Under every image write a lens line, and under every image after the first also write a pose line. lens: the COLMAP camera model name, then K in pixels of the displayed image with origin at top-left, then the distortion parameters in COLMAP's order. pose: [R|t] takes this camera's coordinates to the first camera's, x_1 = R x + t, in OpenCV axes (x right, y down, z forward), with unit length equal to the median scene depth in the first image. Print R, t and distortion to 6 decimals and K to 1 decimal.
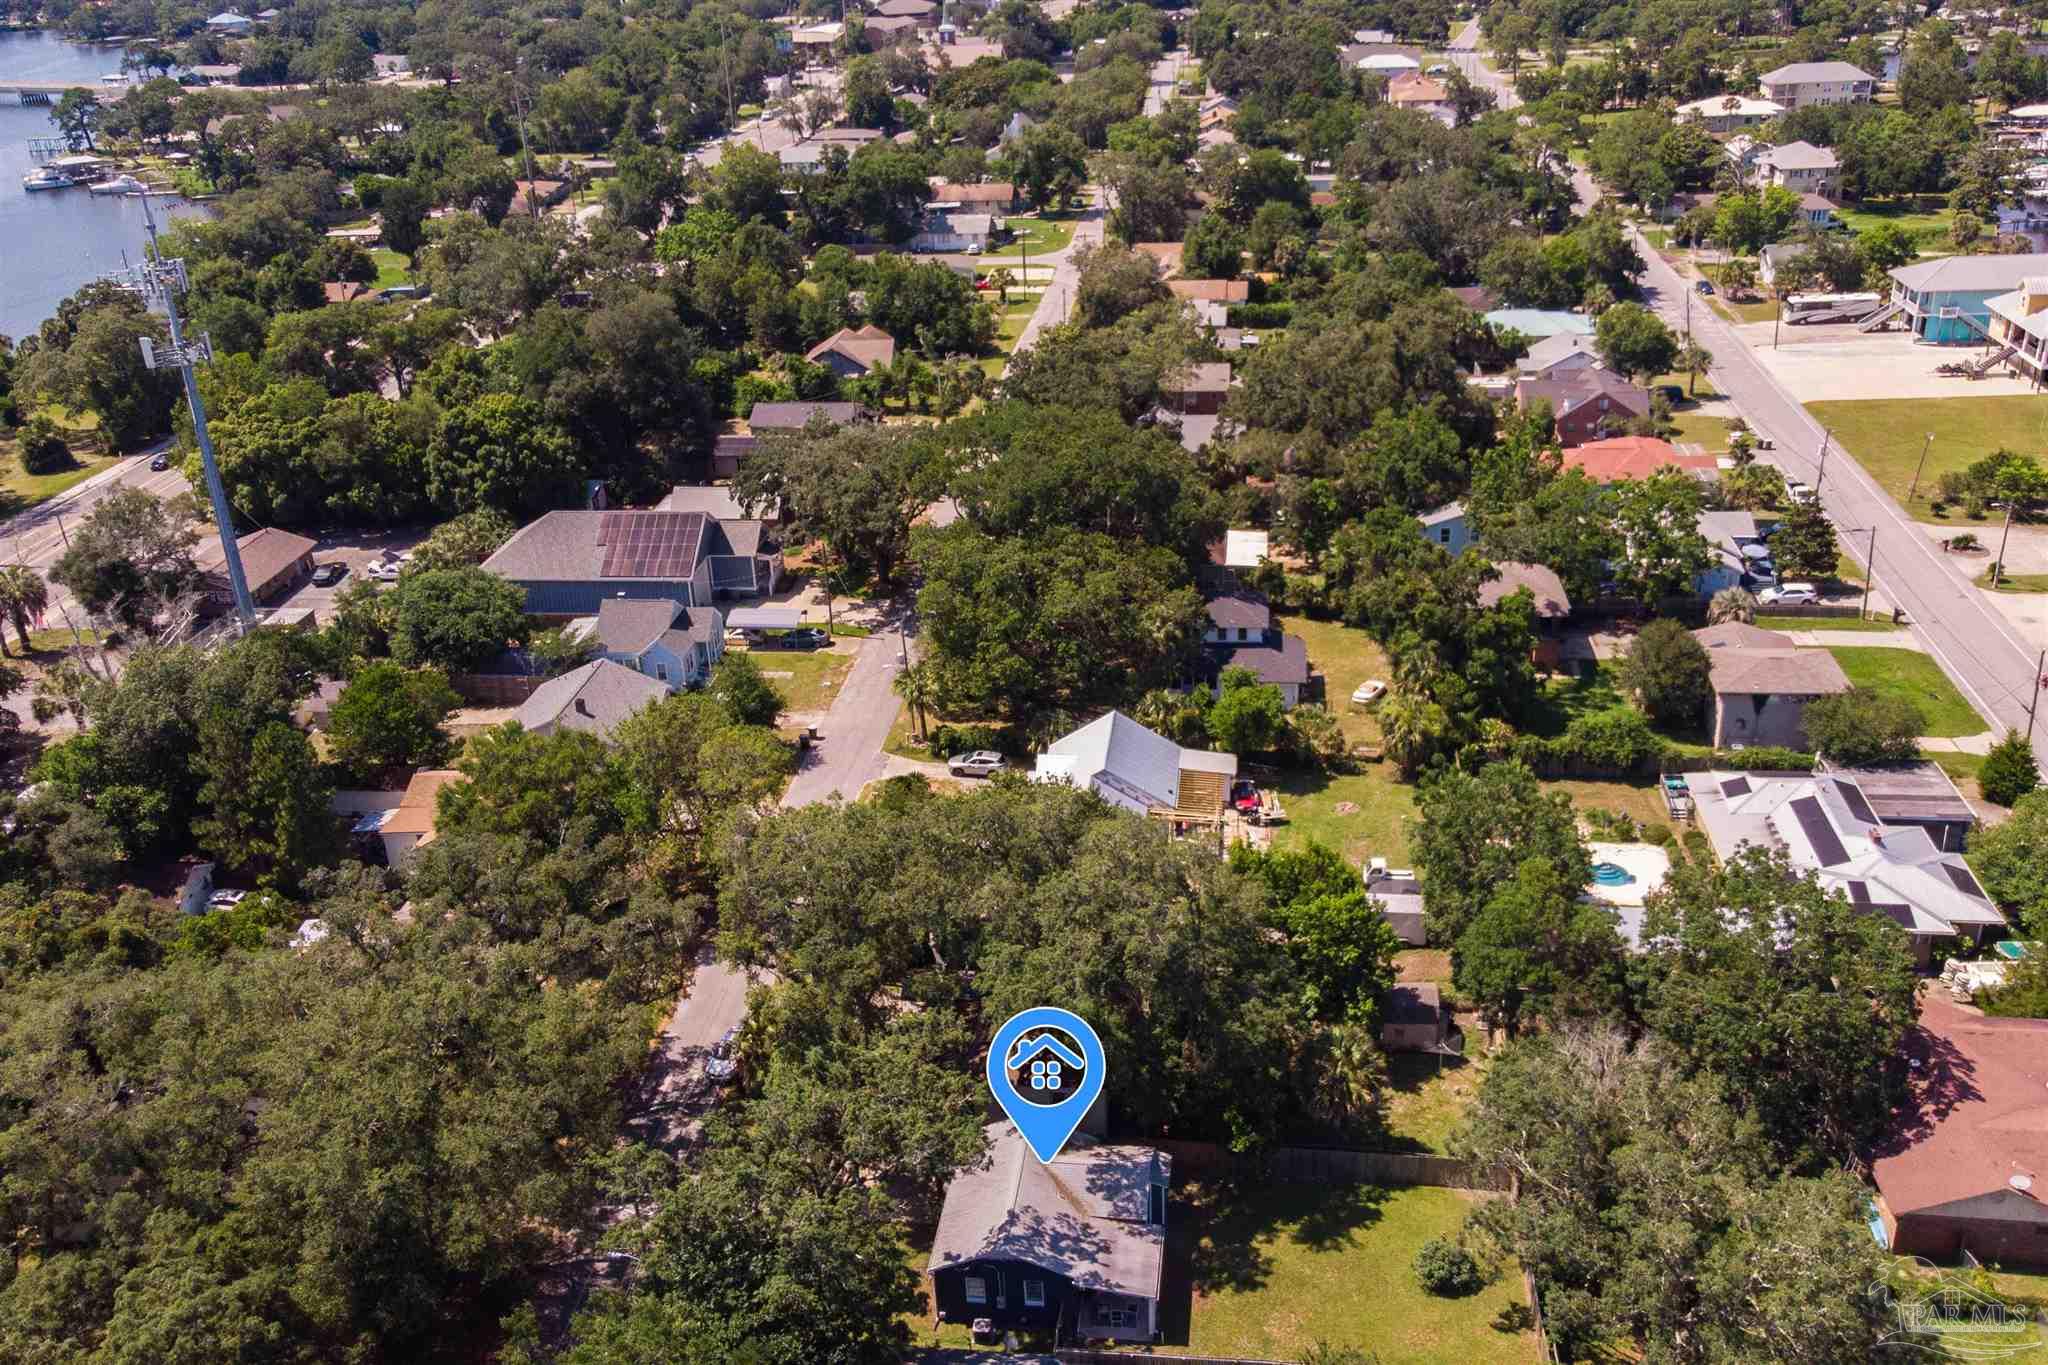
lens RADIAL K [[1809.9, 0, 1024.0], [0, 1809.9, 682.5], [0, 0, 1]] dist [0.004757, 0.004147]
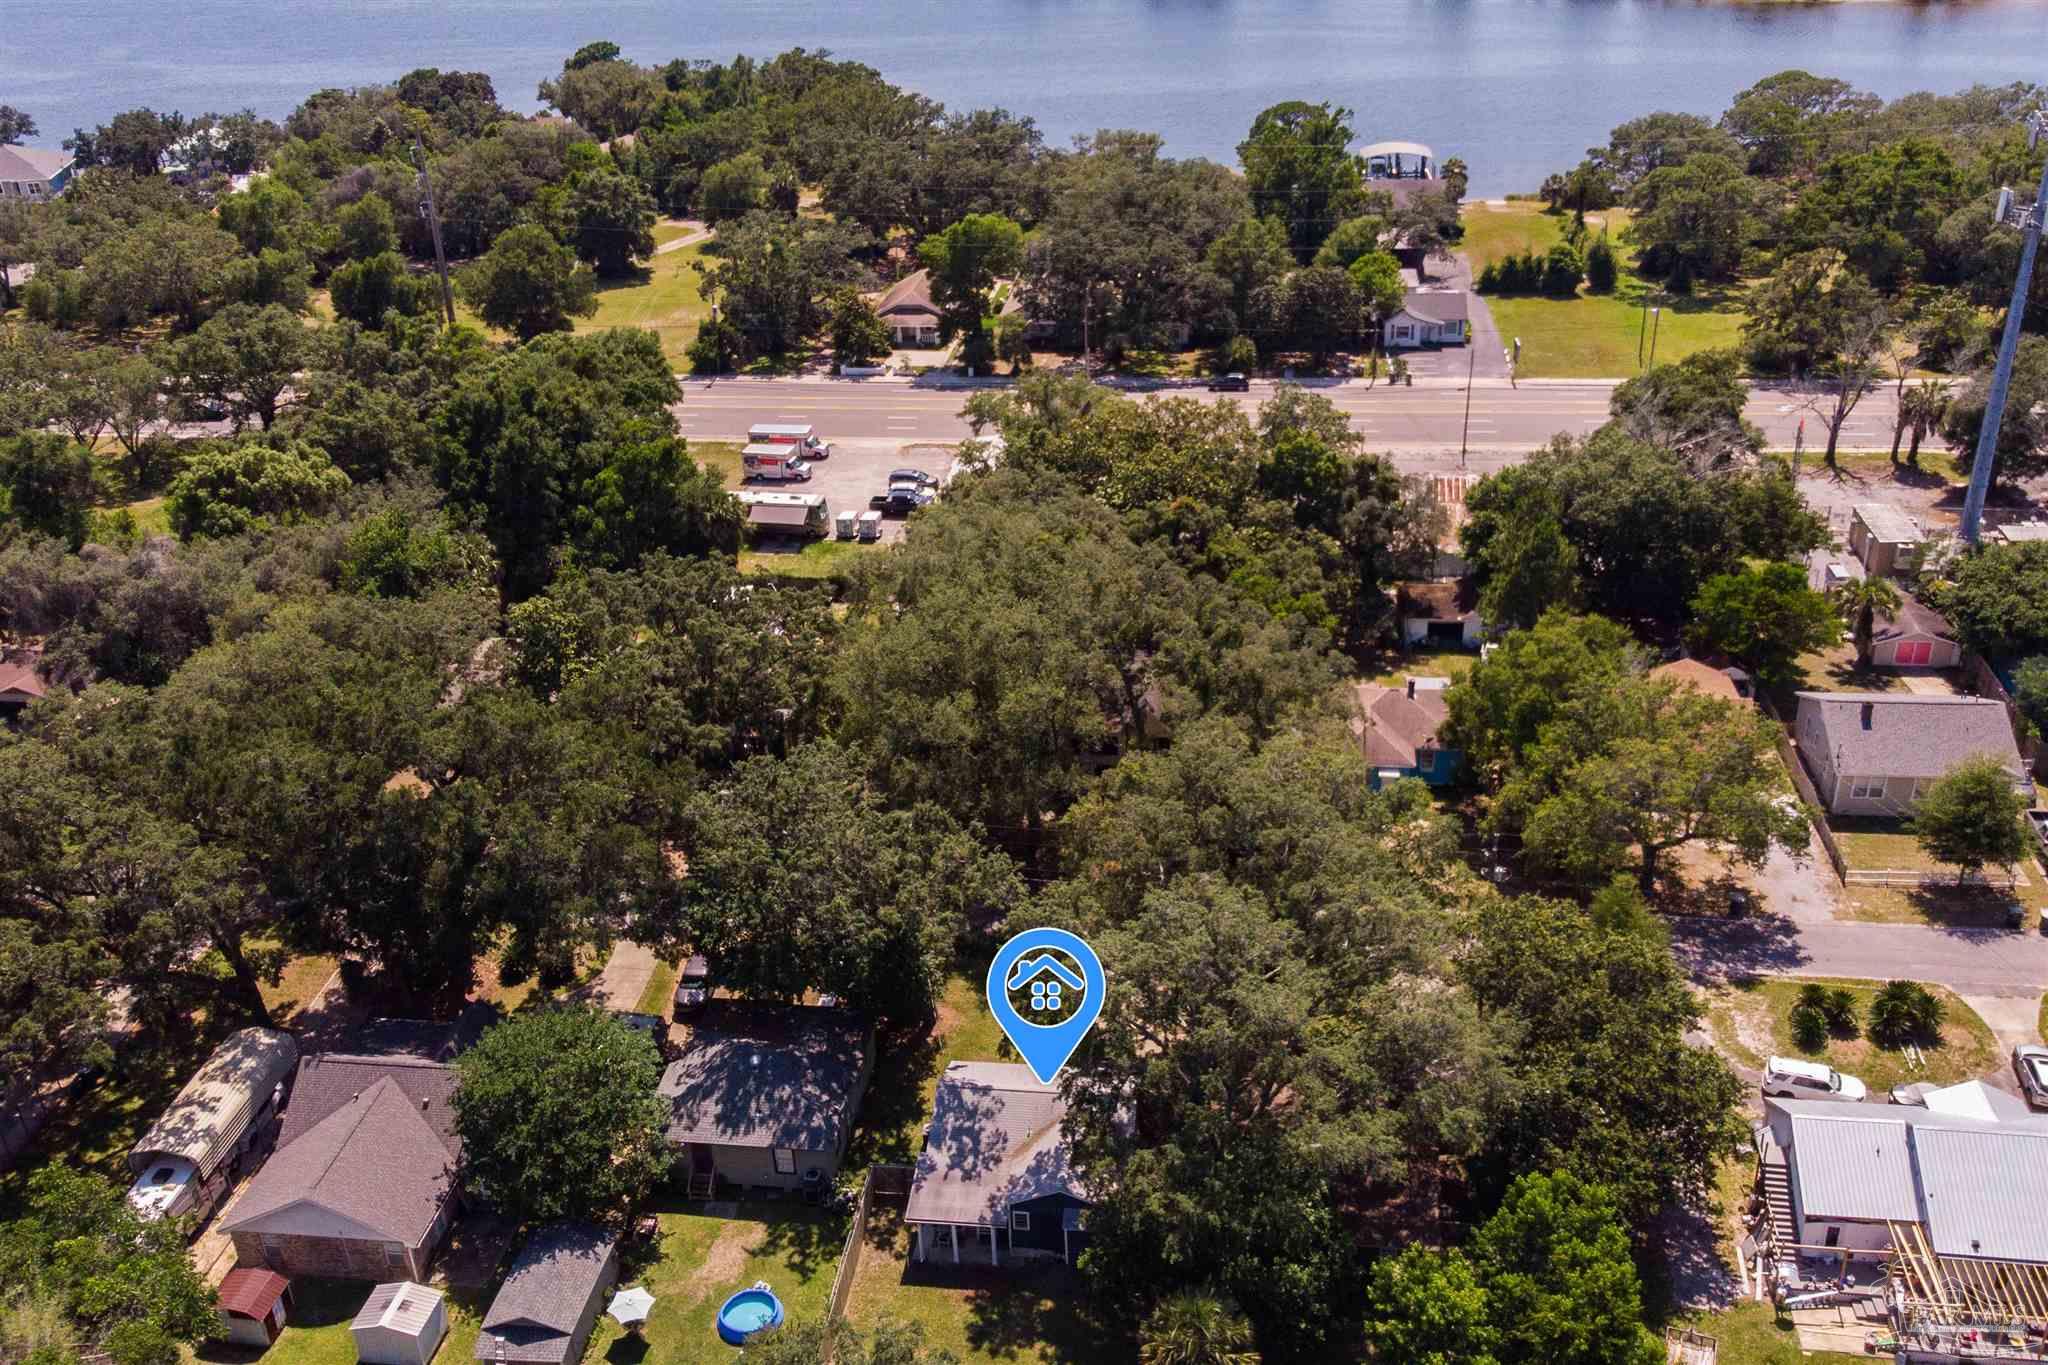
lens RADIAL K [[1697.6, 0, 1024.0], [0, 1697.6, 682.5], [0, 0, 1]] dist [0.033127, 0.001124]
pose [[0.021799, 0.509891, -0.859963, 0.372644], [-0.385765, 0.797844, 0.463281, -0.183922], [0.922339, 0.321645, 0.214091, 0.384646]]
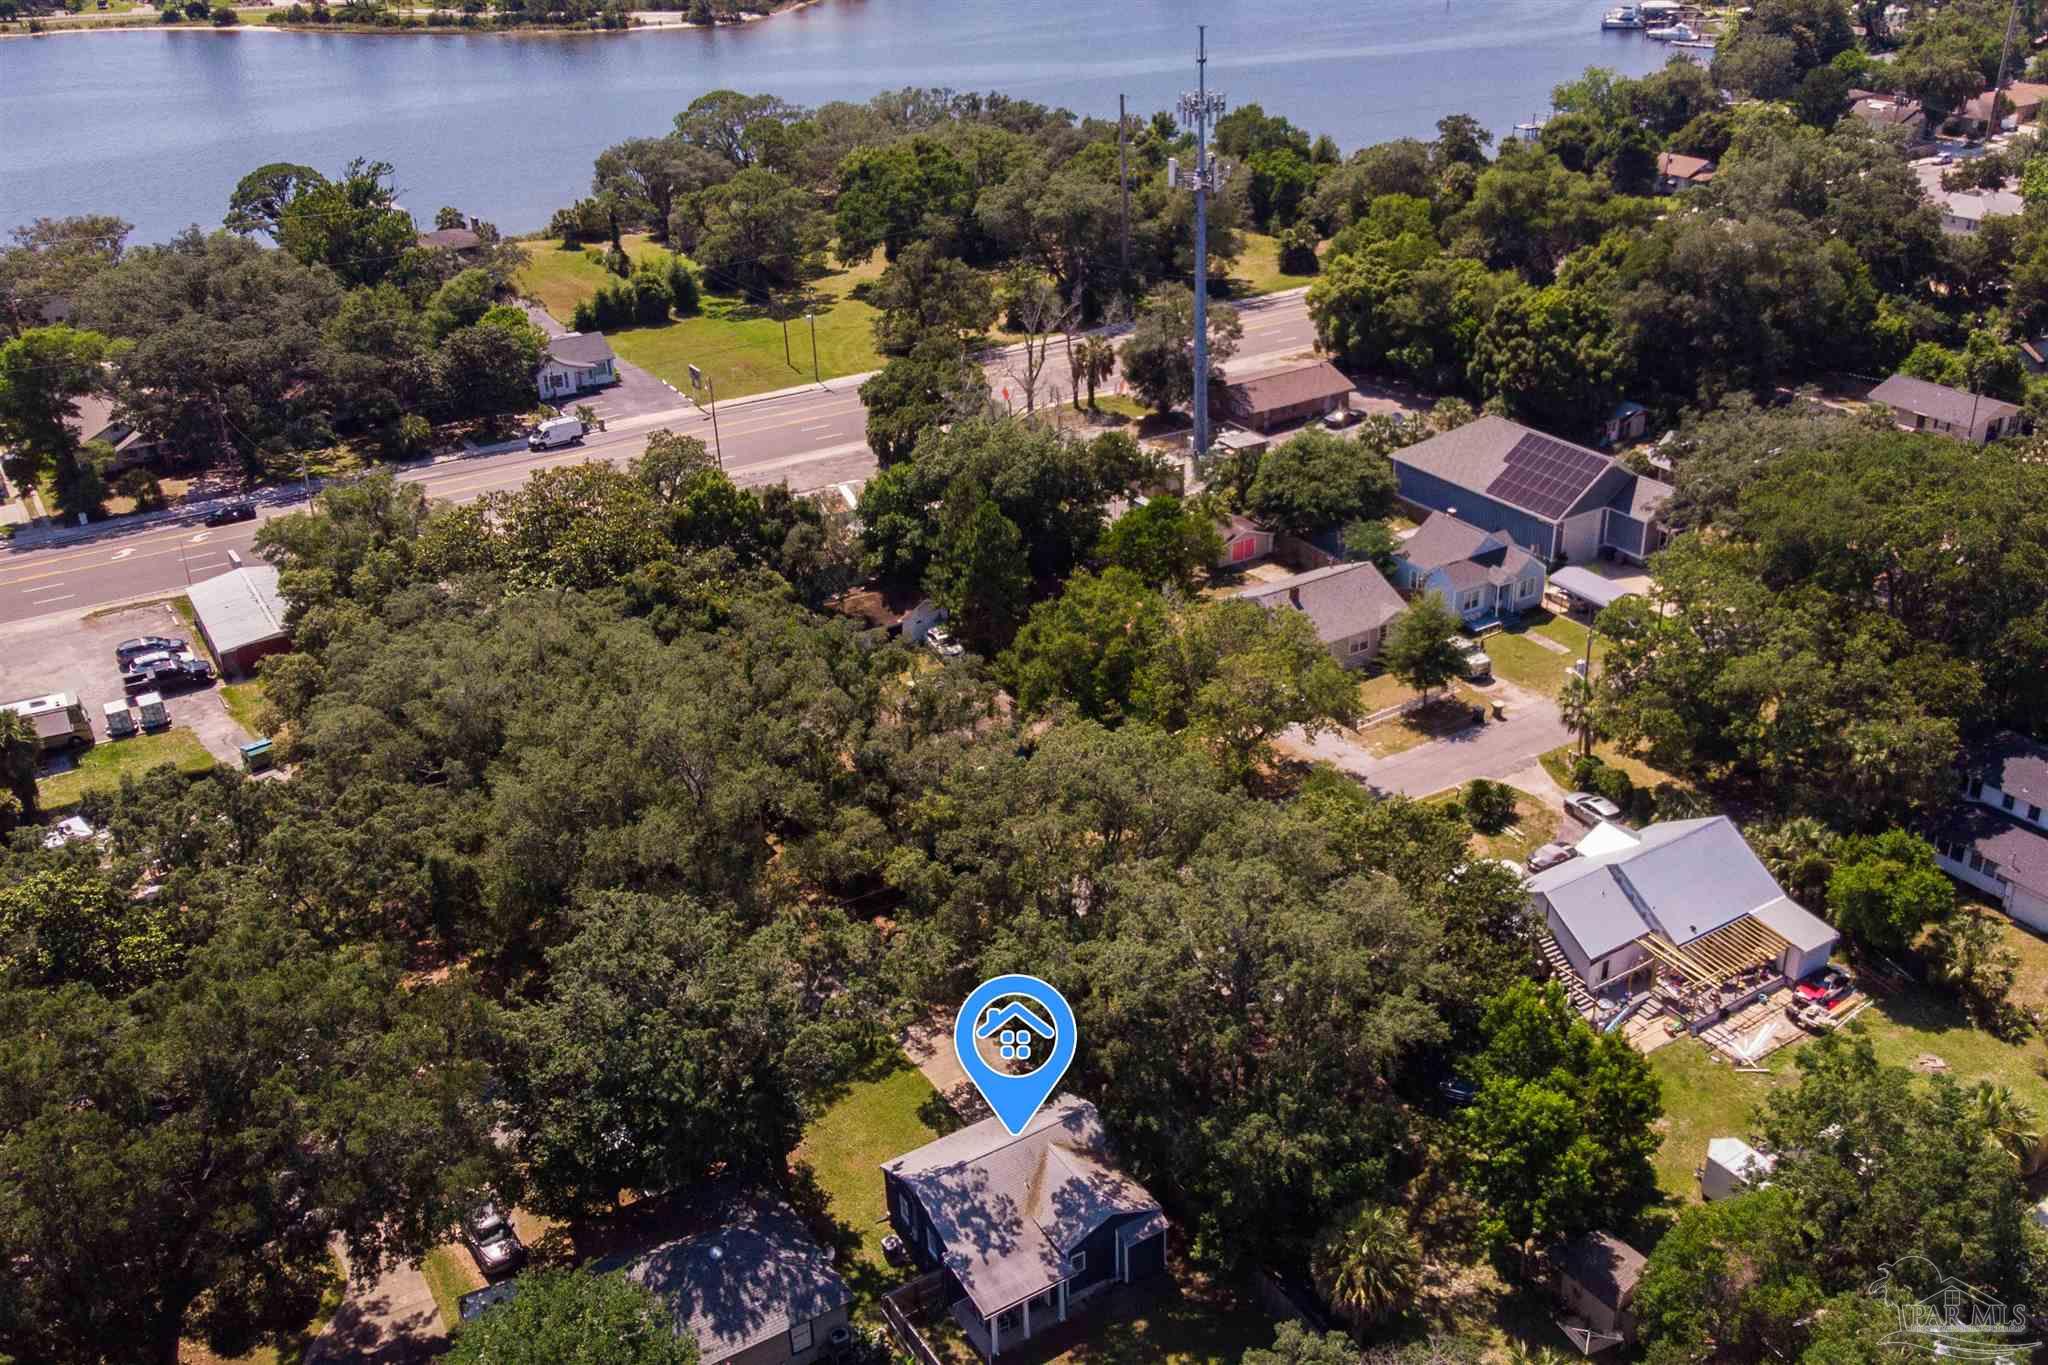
lens RADIAL K [[1809.9, 0, 1024.0], [0, 1809.9, 682.5], [0, 0, 1]] dist [0.004757, 0.004147]
pose [[0.645528, 0.375608, -0.664990, 0.297936], [-0.328100, 0.922651, 0.202645, -0.082770], [0.689669, 0.087370, 0.718834, 0.154048]]
